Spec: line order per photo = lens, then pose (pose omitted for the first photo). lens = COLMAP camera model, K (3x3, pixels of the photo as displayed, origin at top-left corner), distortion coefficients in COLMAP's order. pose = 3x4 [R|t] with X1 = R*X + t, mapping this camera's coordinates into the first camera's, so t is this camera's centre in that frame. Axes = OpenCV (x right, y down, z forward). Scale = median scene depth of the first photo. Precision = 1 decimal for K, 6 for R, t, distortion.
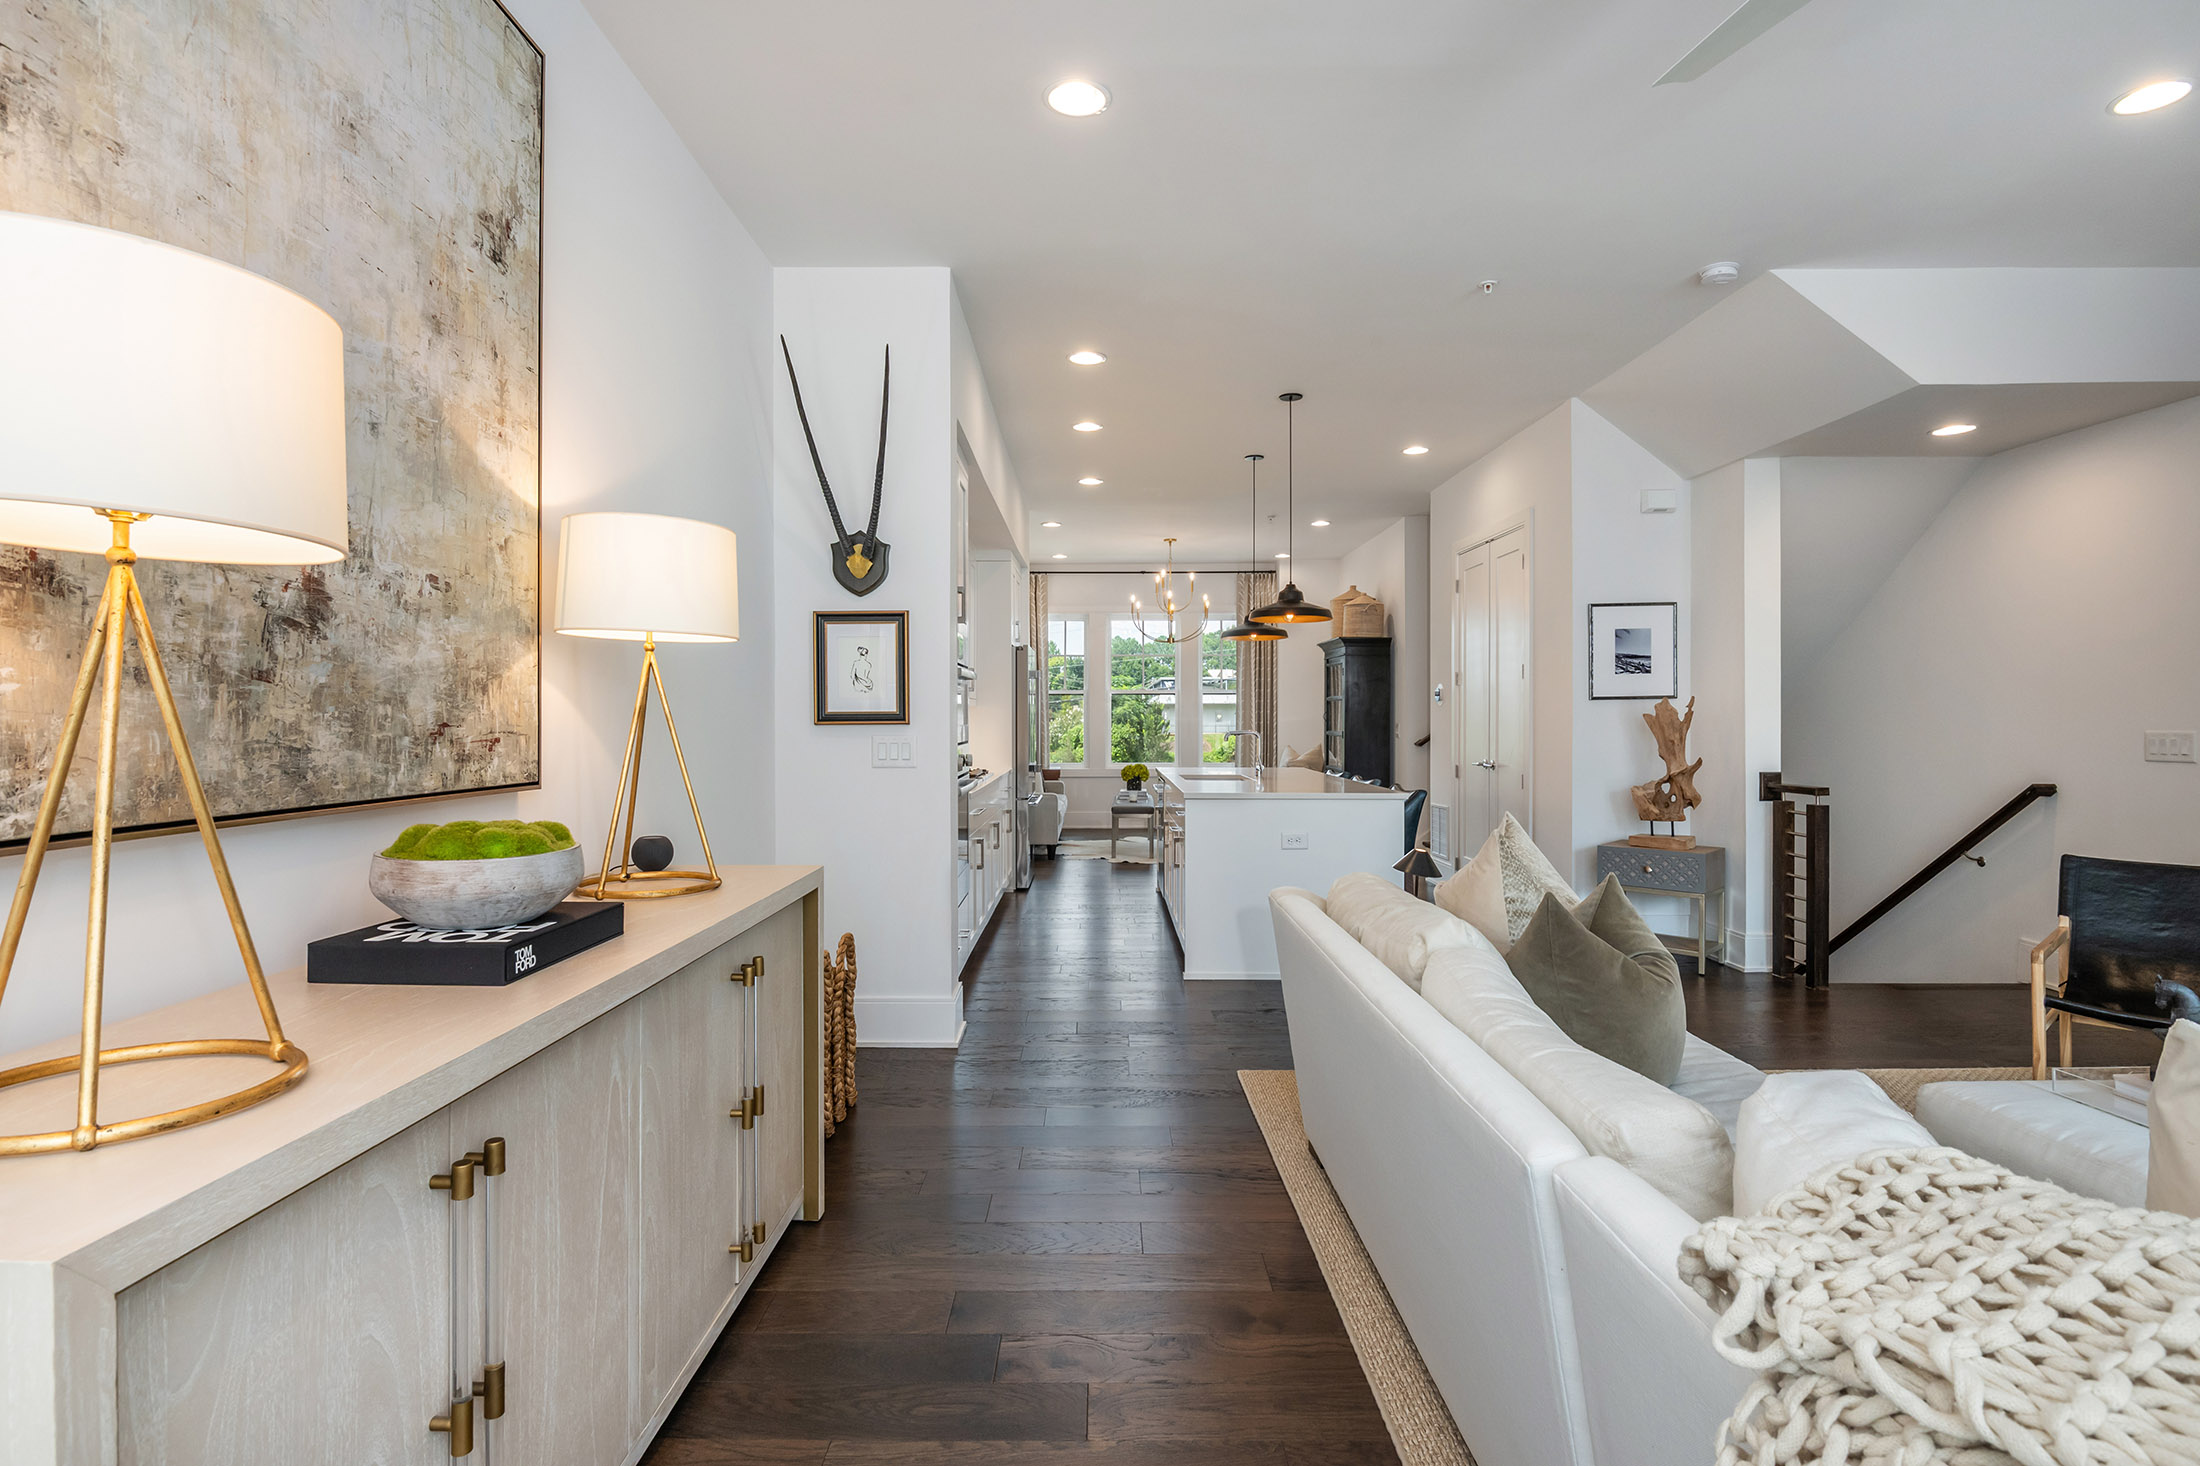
lens RADIAL K [[1098.2, 0, 1100.0], [0, 1098.2, 733.0], [0, 0, 1]] dist [0.003547, -0.000644]
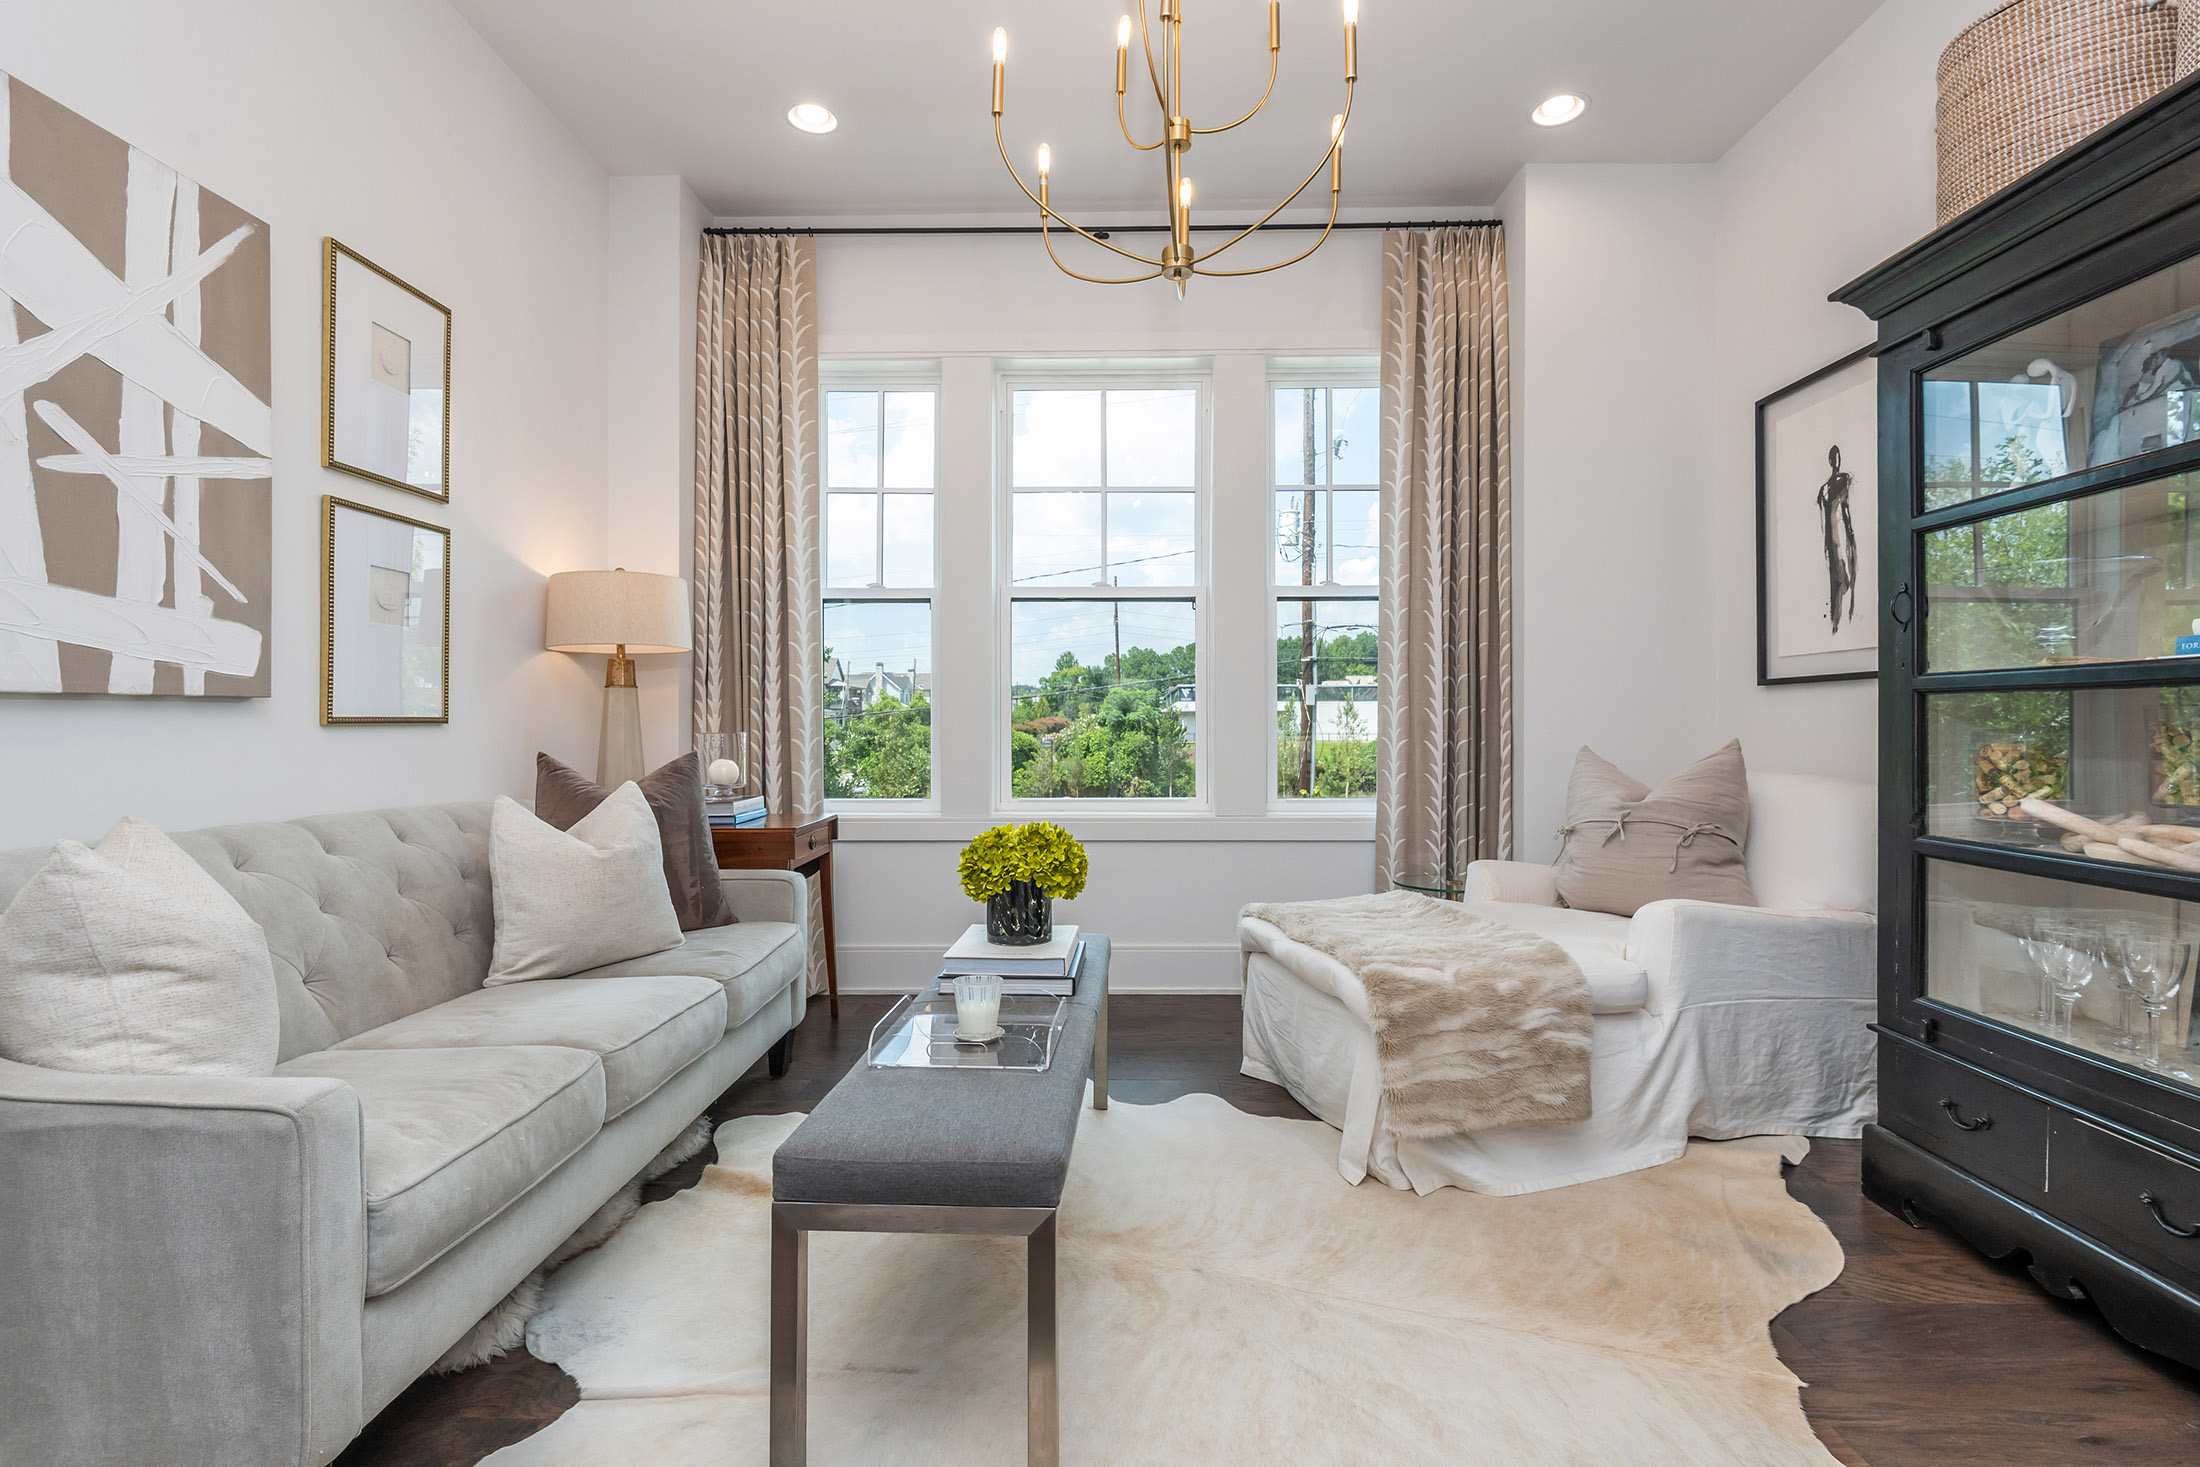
lens RADIAL K [[1010.2, 0, 1100.0], [0, 1010.2, 733.5], [0, 0, 1]] dist [-0.021870, -0.000106]
pose [[0.999728, -0.000450, -0.023305, 0.093851], [0.000220, 0.999951, -0.009860, 0.020410], [0.023309, 0.009852, 0.999680, 1.415672]]
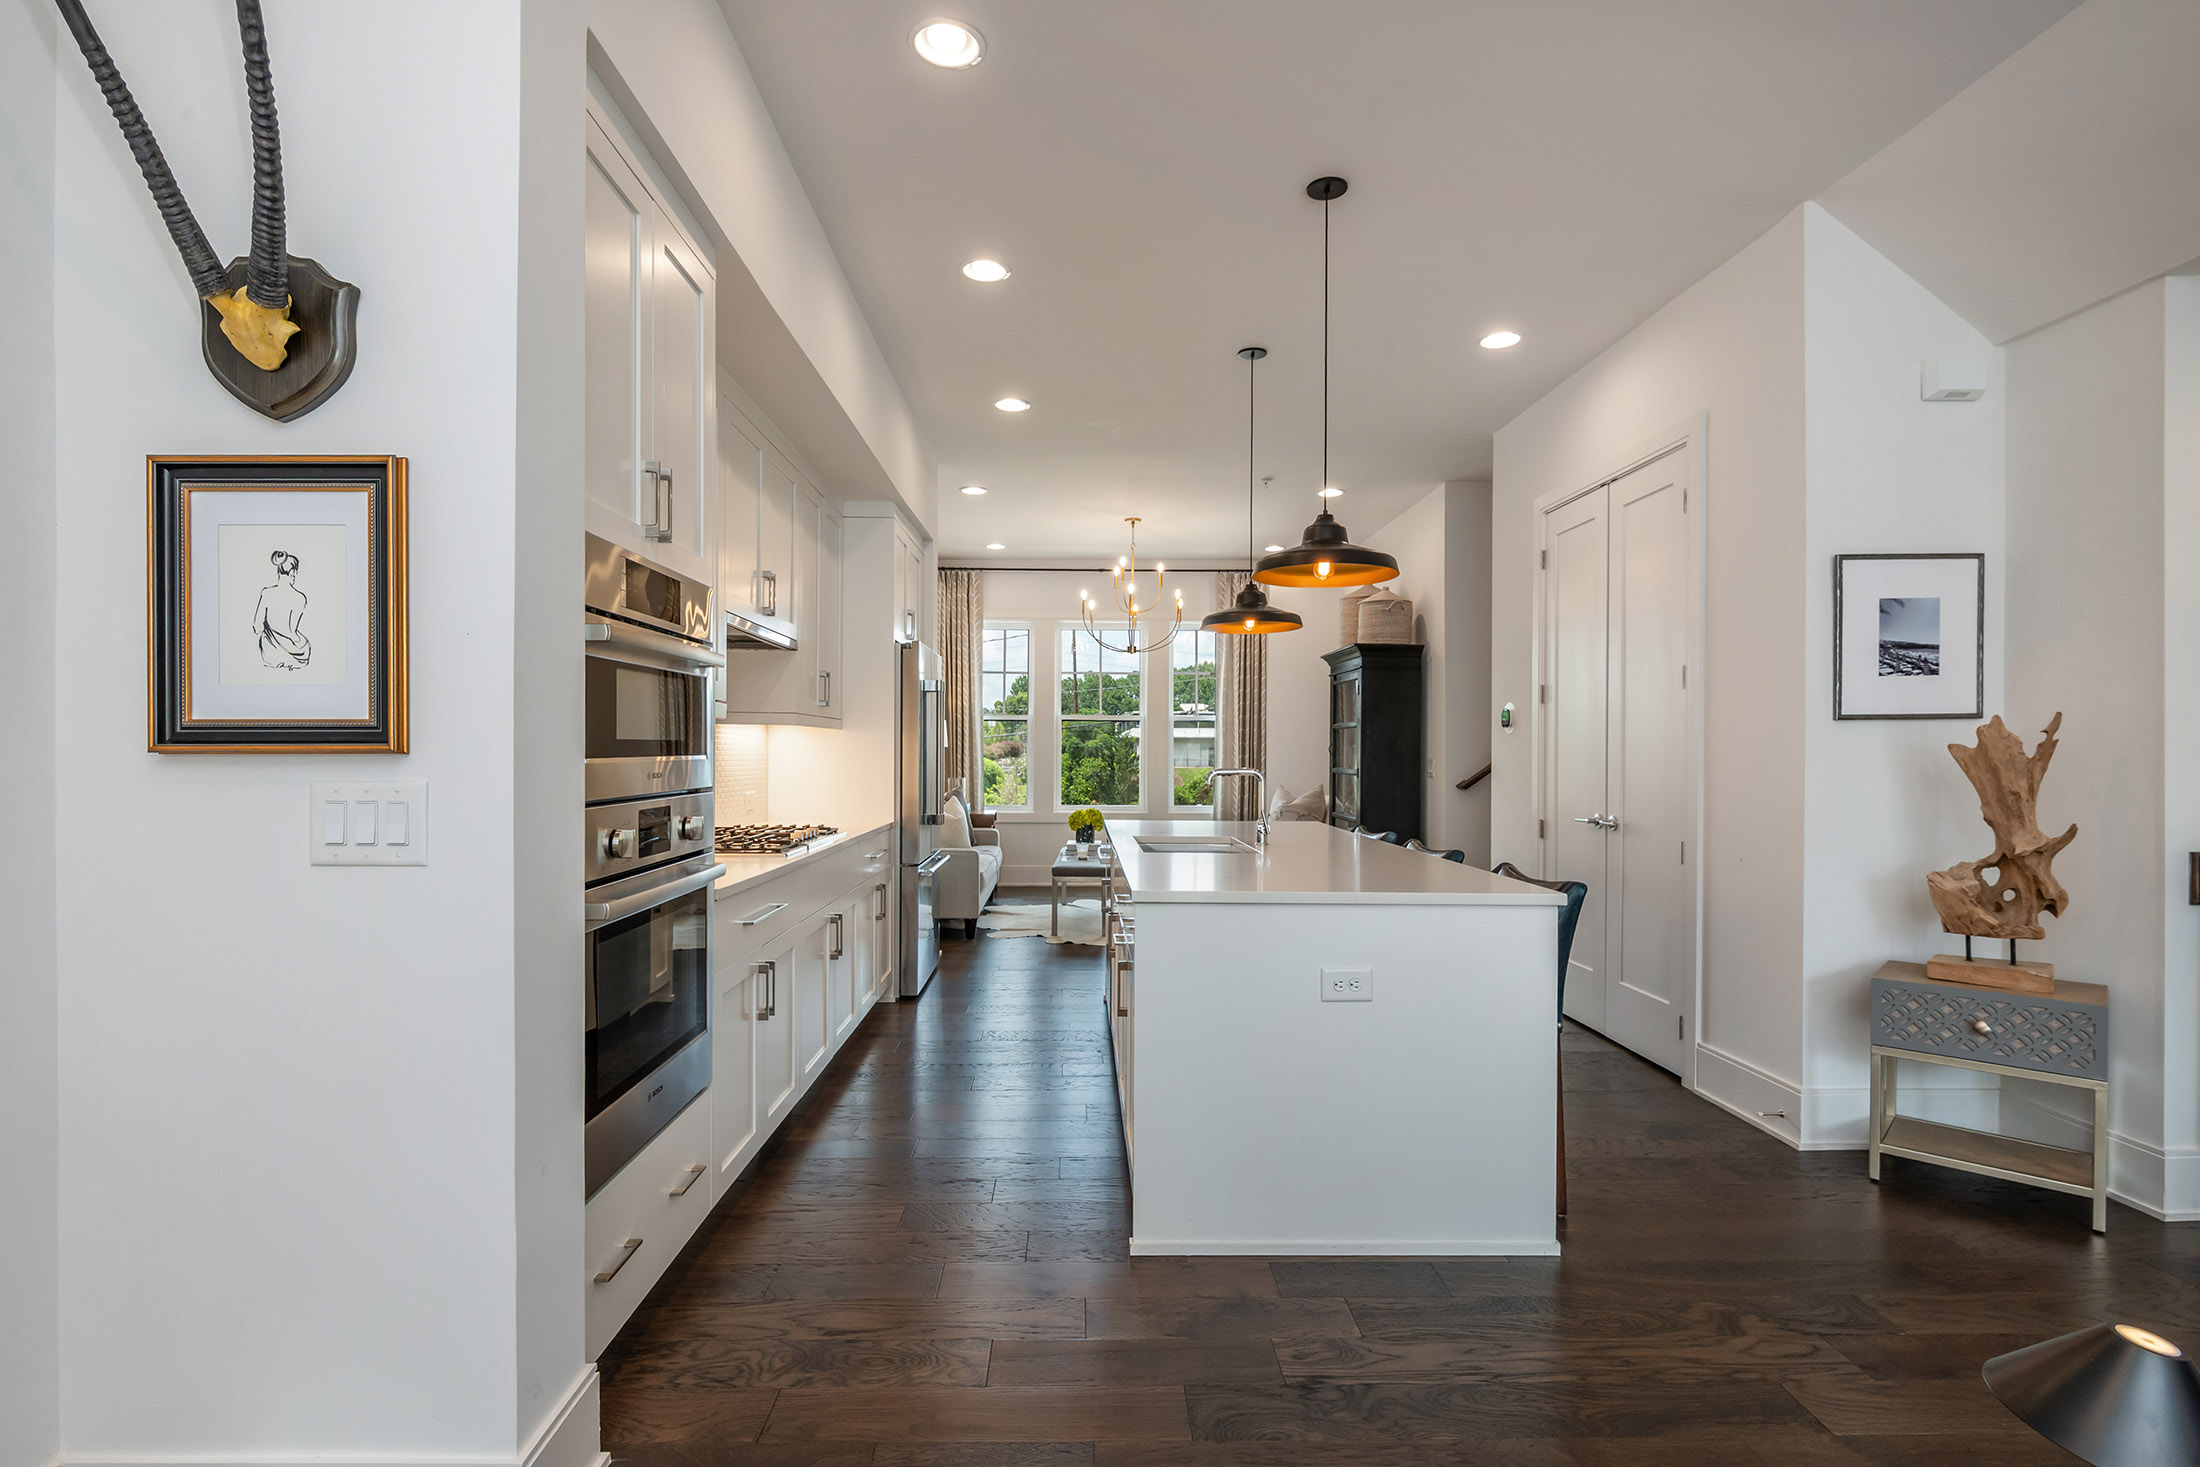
lens RADIAL K [[1059.1, 0, 1093.8], [0, 1059.1, 759.1], [0, 0, 1]] dist [-0.001216, -0.000153]
pose [[0.999845, 0.006118, 0.016486, 0.044304], [-0.006010, 0.999960, -0.006591, -0.003403], [-0.016526, 0.006491, 0.999842, 0.447347]]
